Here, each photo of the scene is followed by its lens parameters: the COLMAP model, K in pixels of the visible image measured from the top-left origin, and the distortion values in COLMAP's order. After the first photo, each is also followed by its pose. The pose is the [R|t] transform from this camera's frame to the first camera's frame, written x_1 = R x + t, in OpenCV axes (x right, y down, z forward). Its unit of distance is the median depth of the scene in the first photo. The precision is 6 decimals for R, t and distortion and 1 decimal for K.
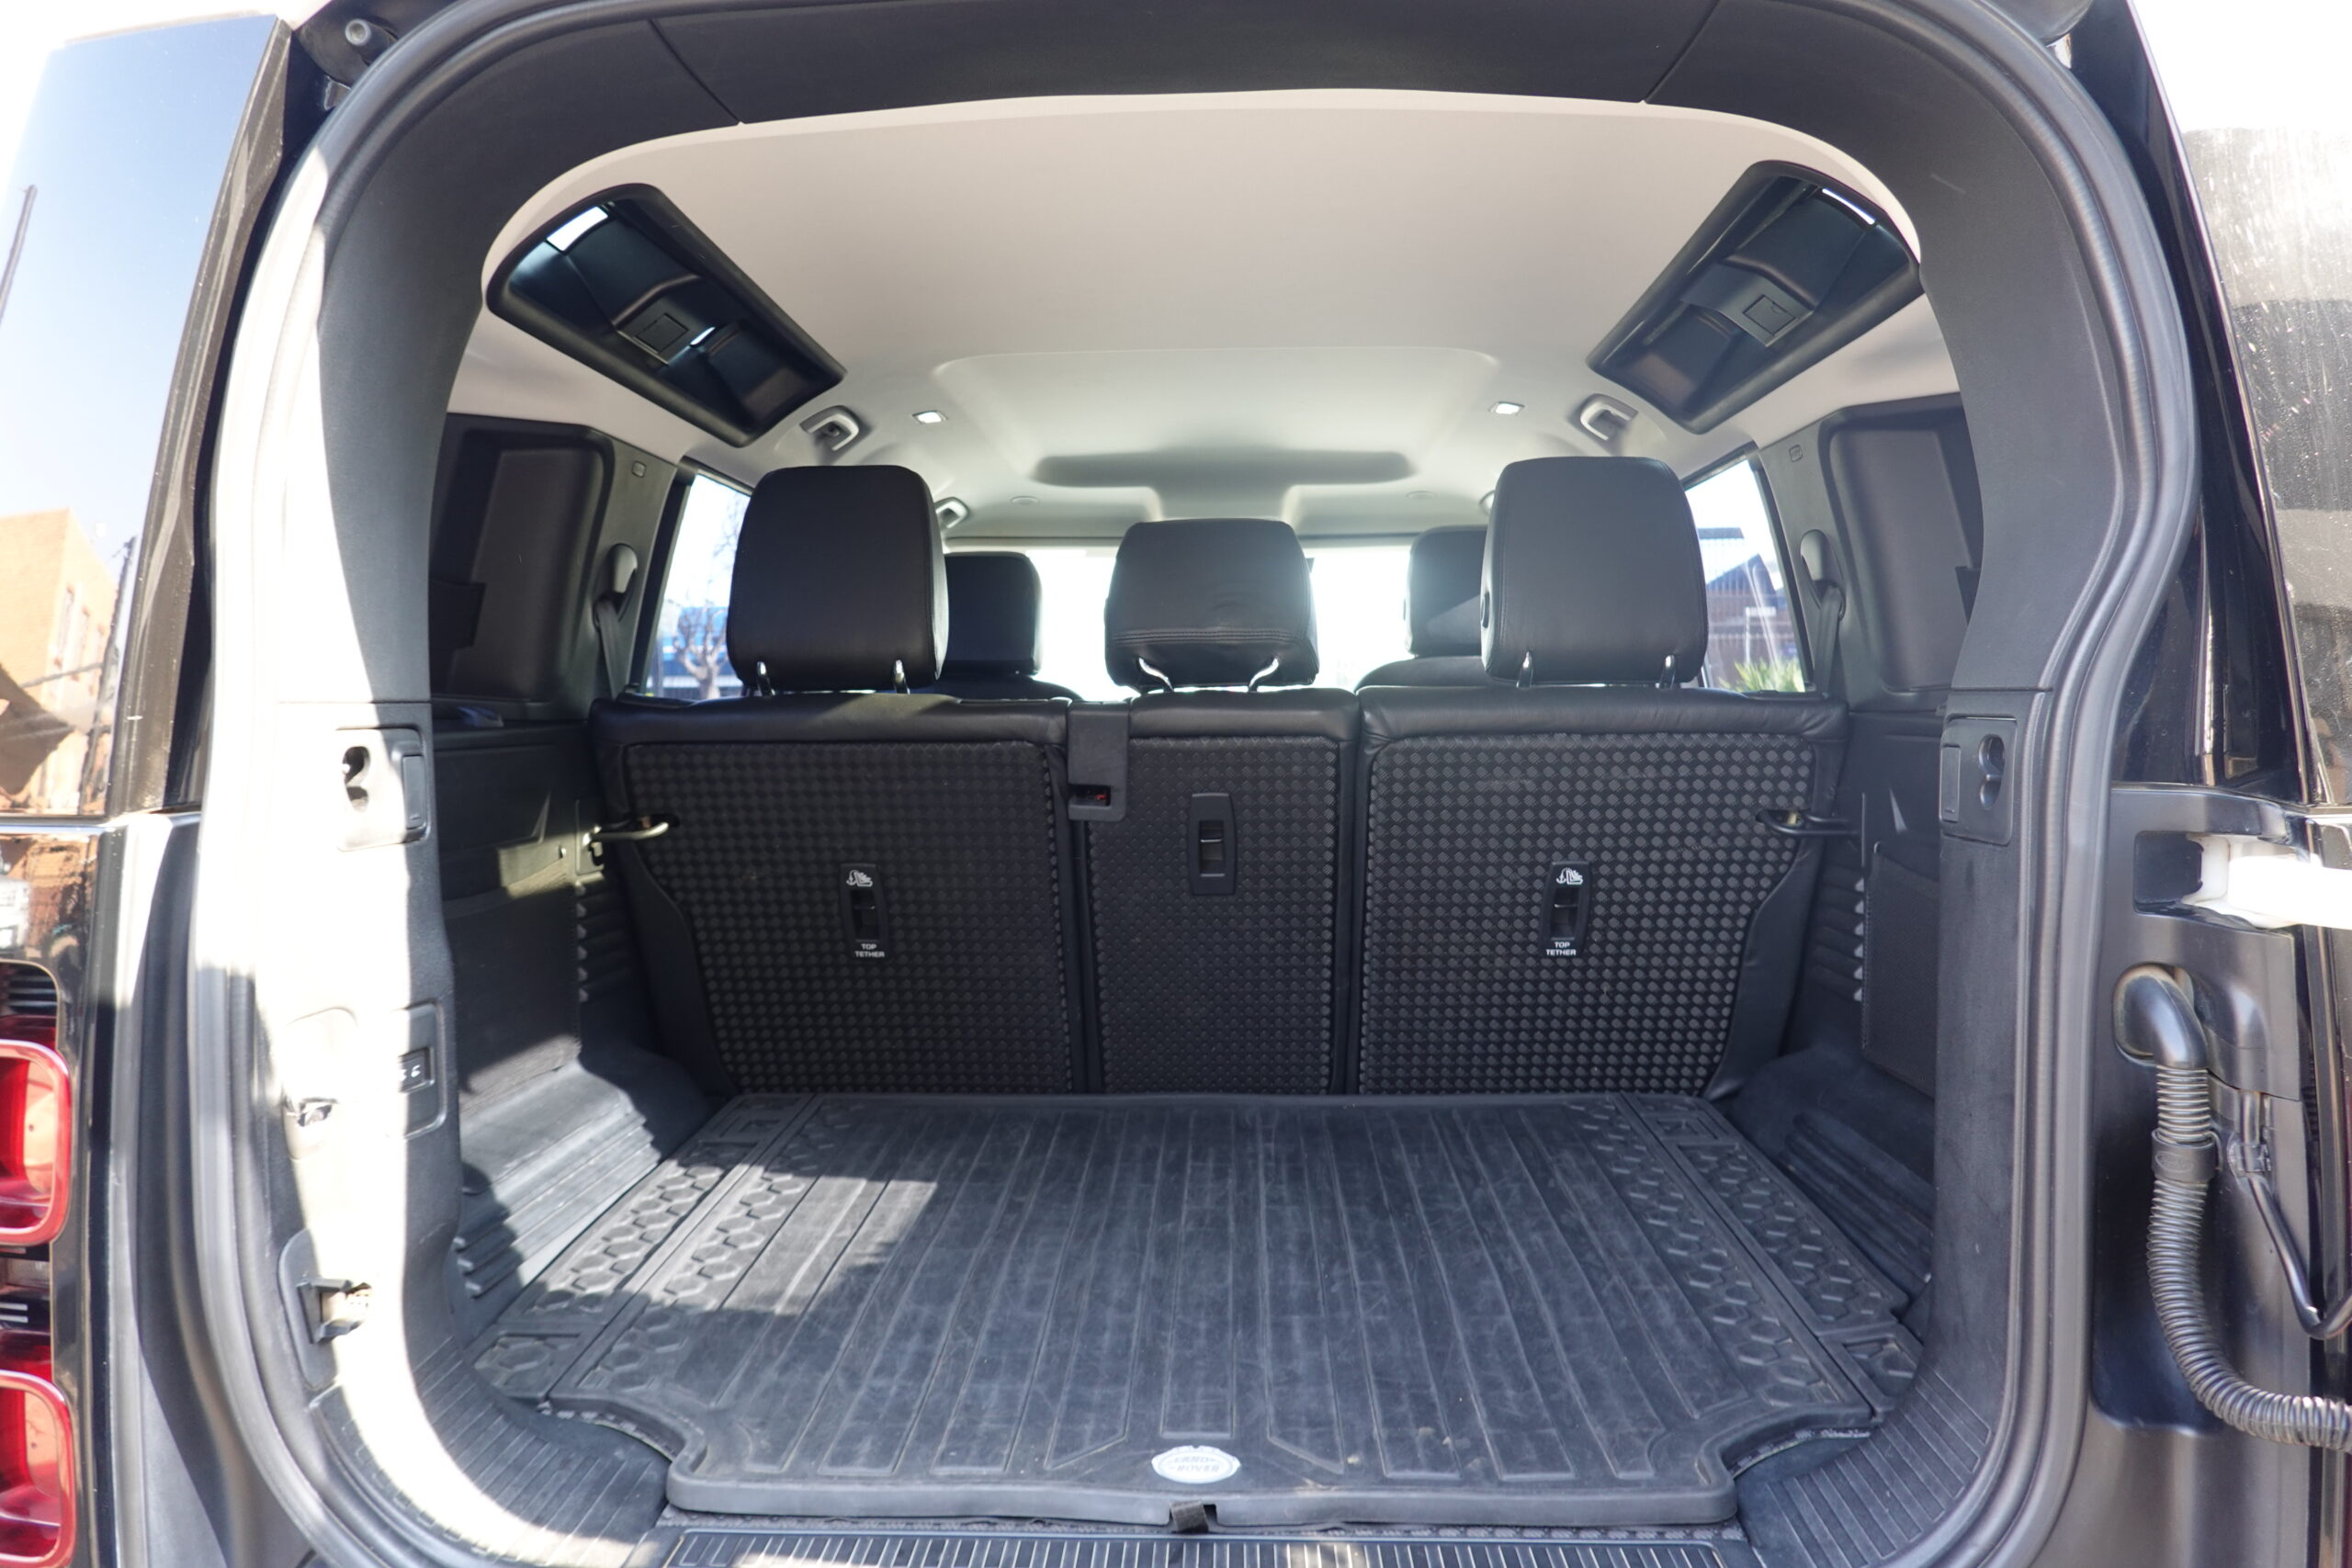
lens RADIAL K [[1554.5, 0, 1187.1], [0, 1554.5, 802.1], [0, 0, 1]] dist [-0.005650, -0.000769]
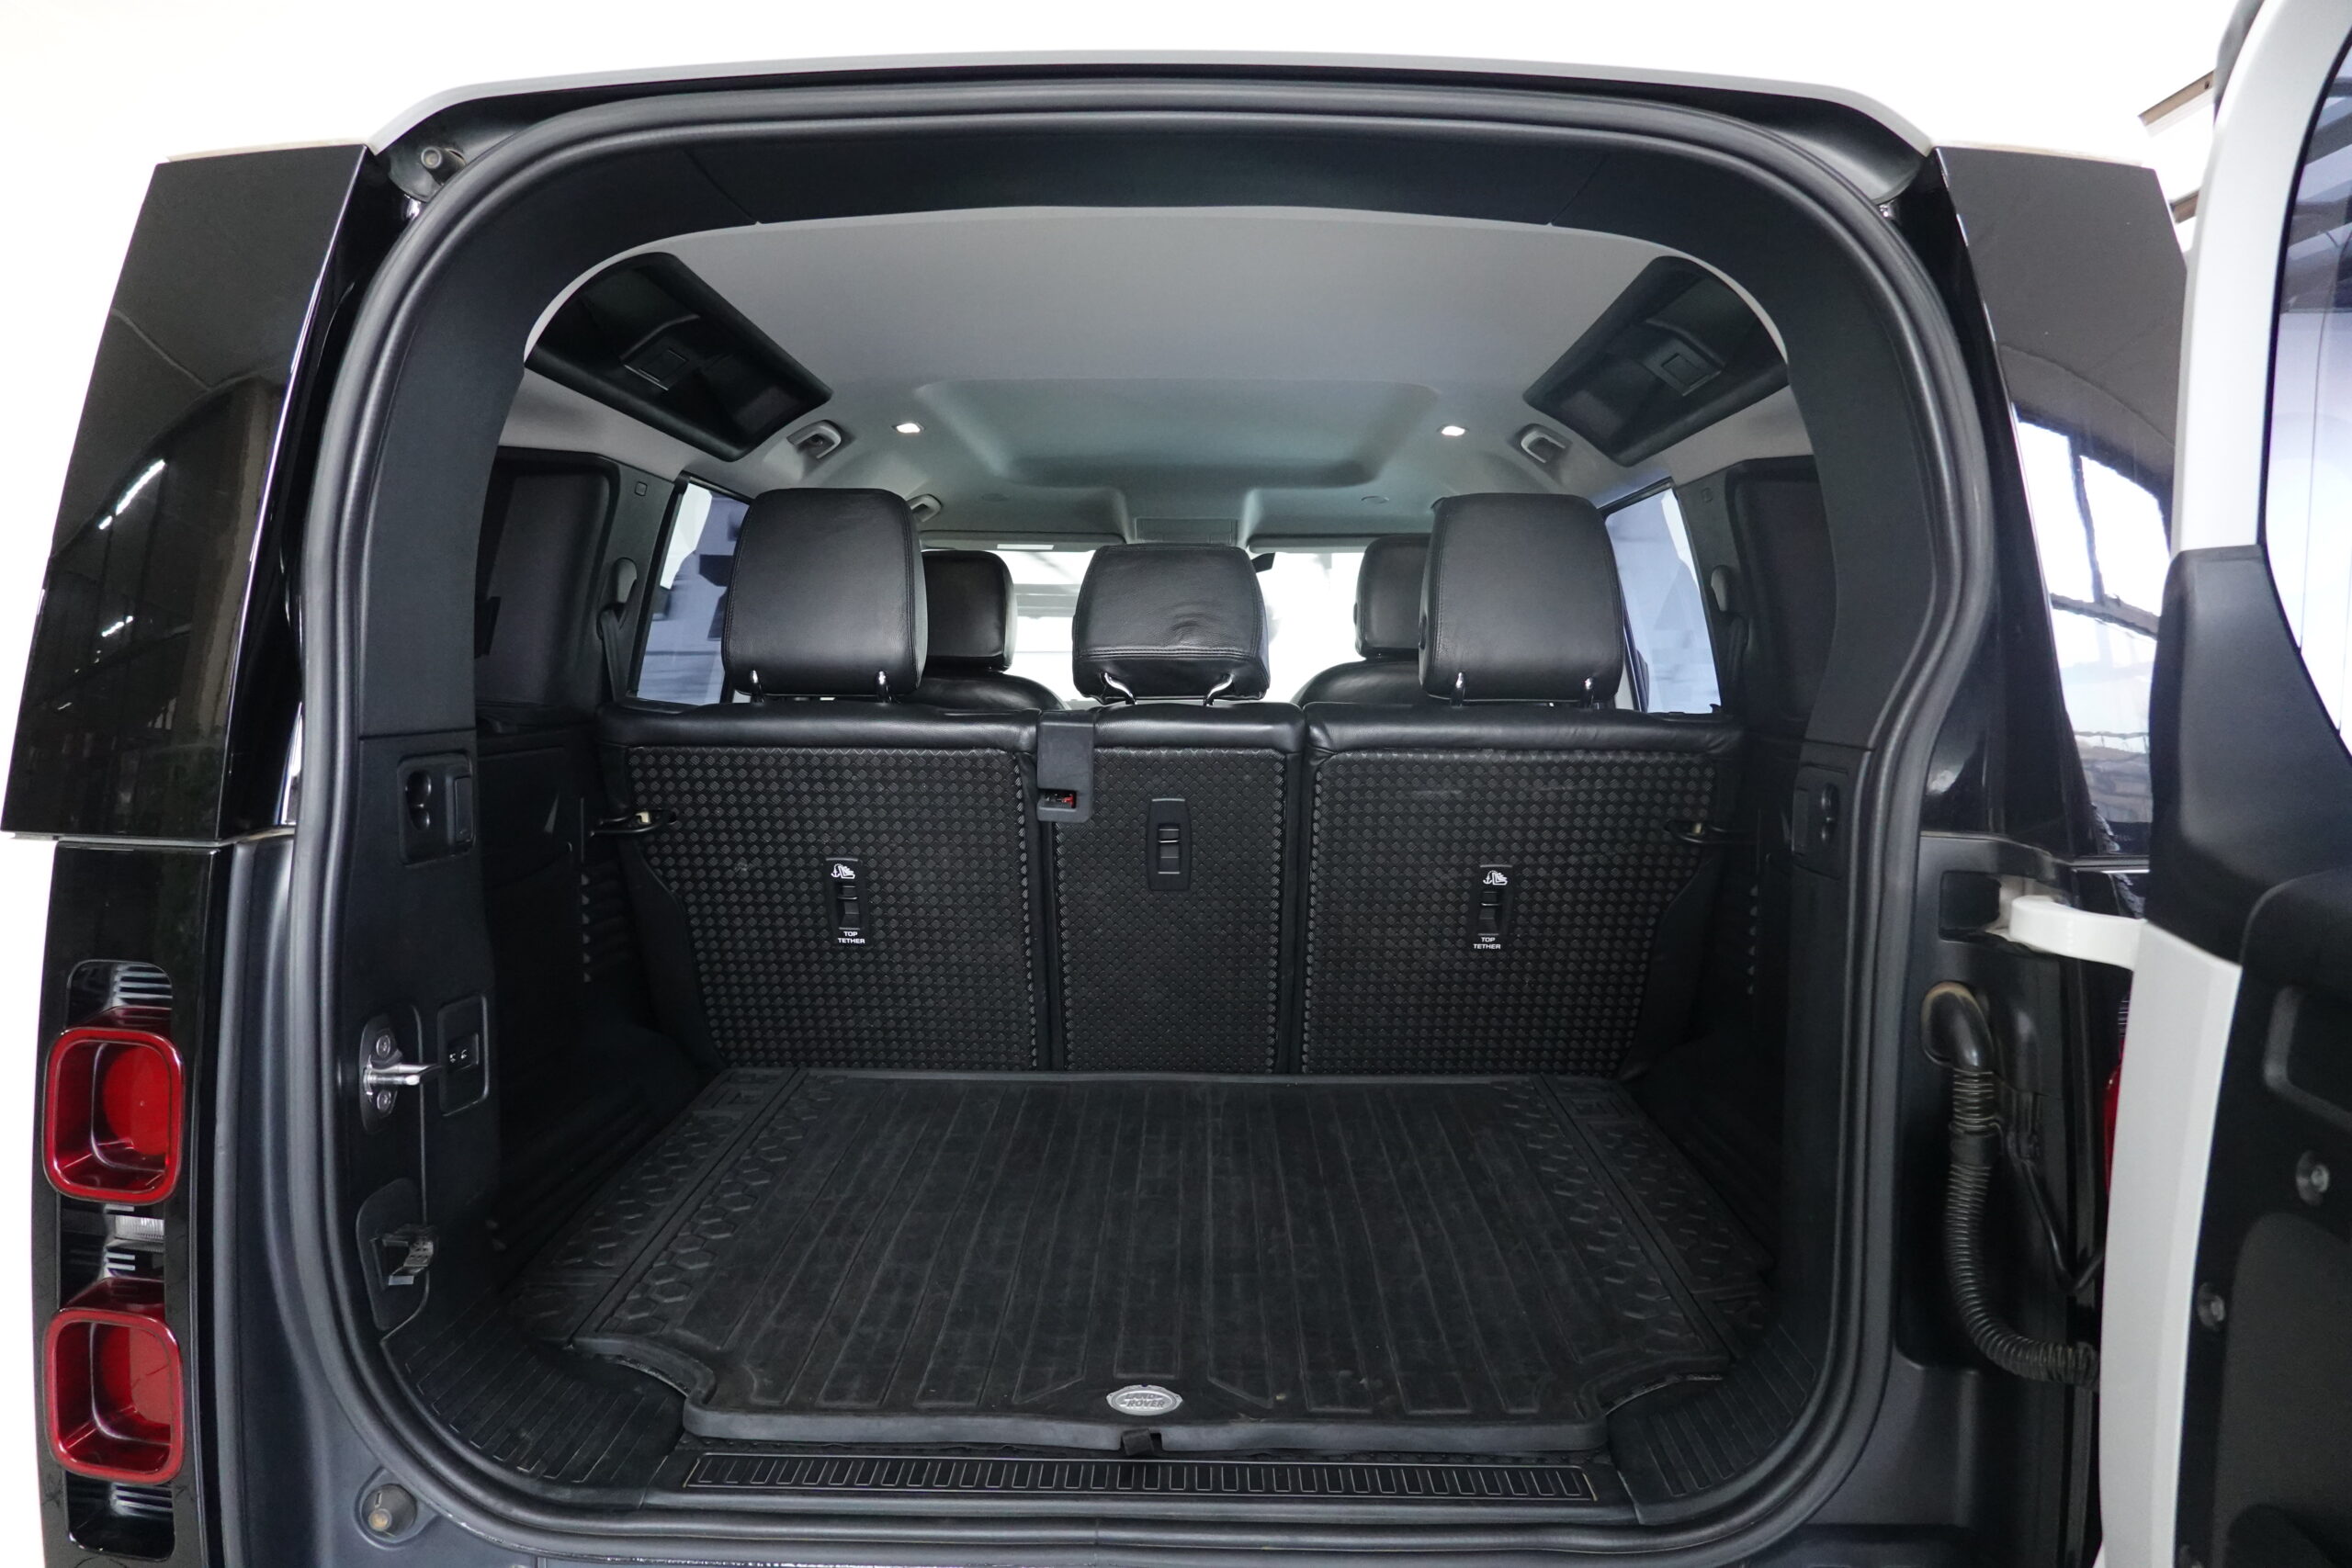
lens RADIAL K [[1554.5, 0, 1188.5], [0, 1554.5, 800.3], [0, 0, 1]] dist [-0.005650, -0.000769]
pose [[0.999587, 0.013614, 0.025304, 0.002034], [-0.014127, 0.999696, 0.020197, -0.030189], [-0.025022, -0.020547, 0.999476, -0.102236]]
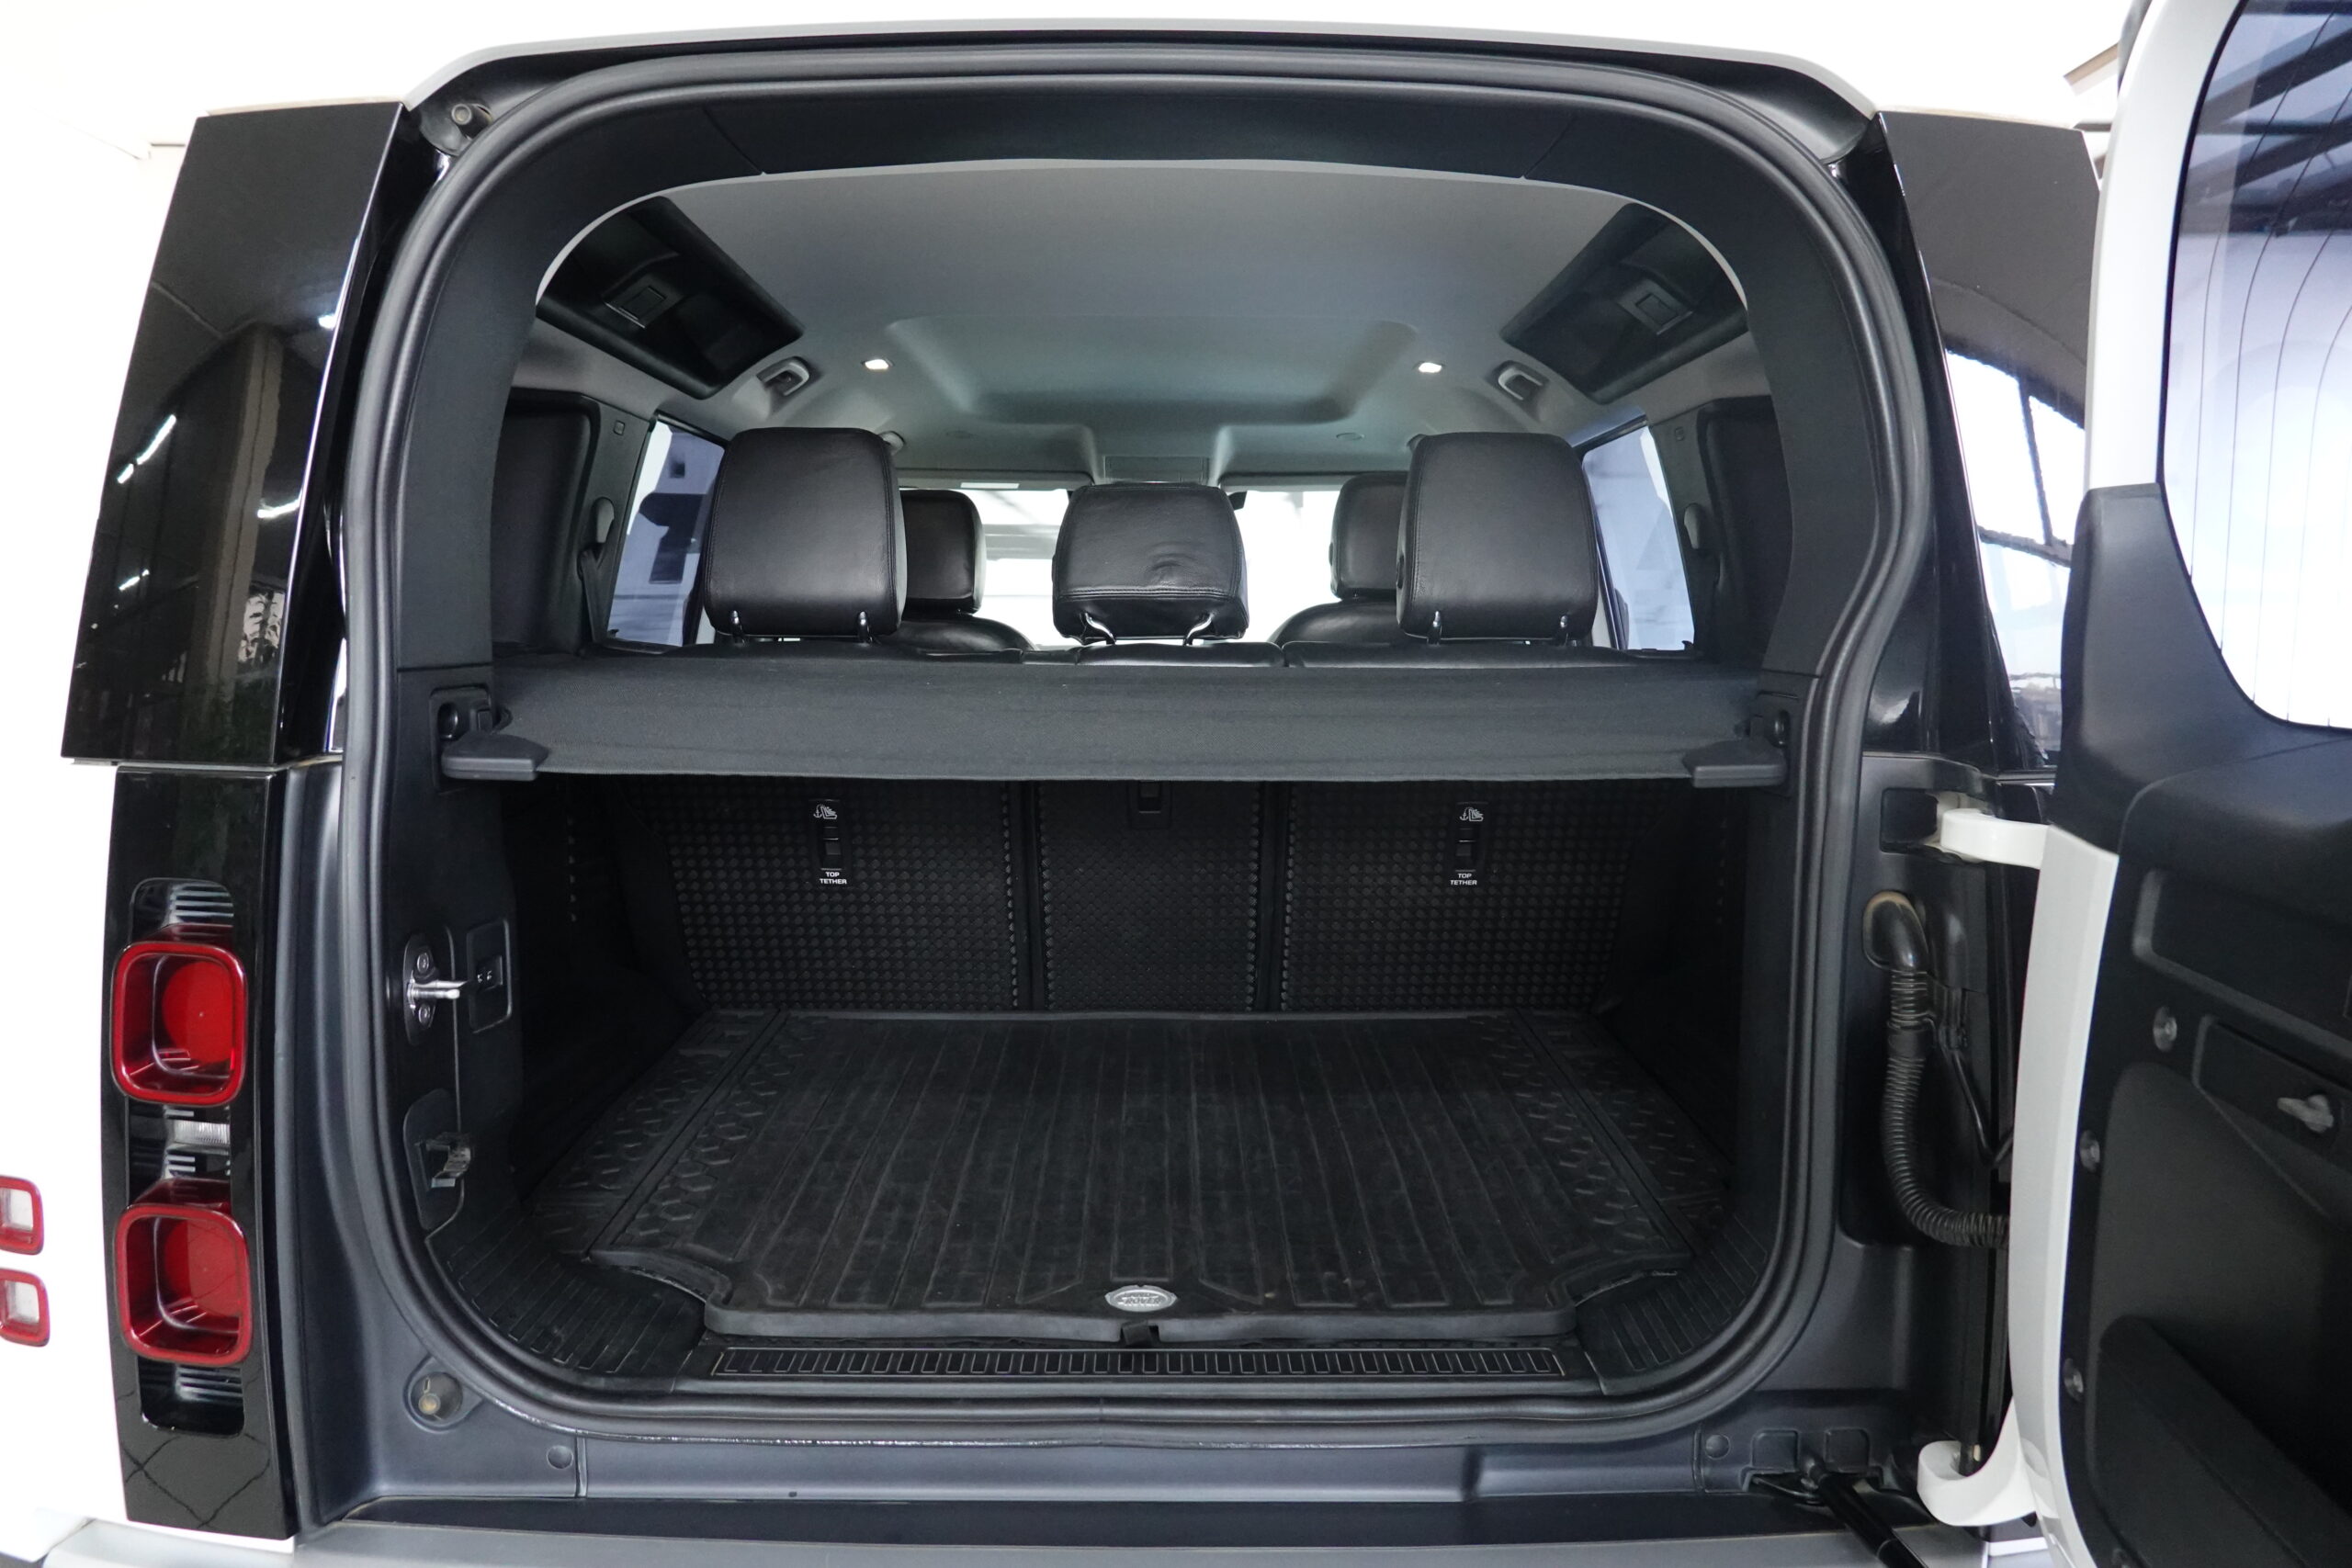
lens RADIAL K [[1664.5, 0, 1188.6], [0, 1664.5, 805.0], [0, 0, 1]] dist [0.011365, 0.016187]
pose [[0.998726, 0.006846, 0.049987, -0.018053], [-0.009262, 0.998792, 0.048258, -0.016585], [-0.049597, -0.048659, 0.997583, -0.206443]]
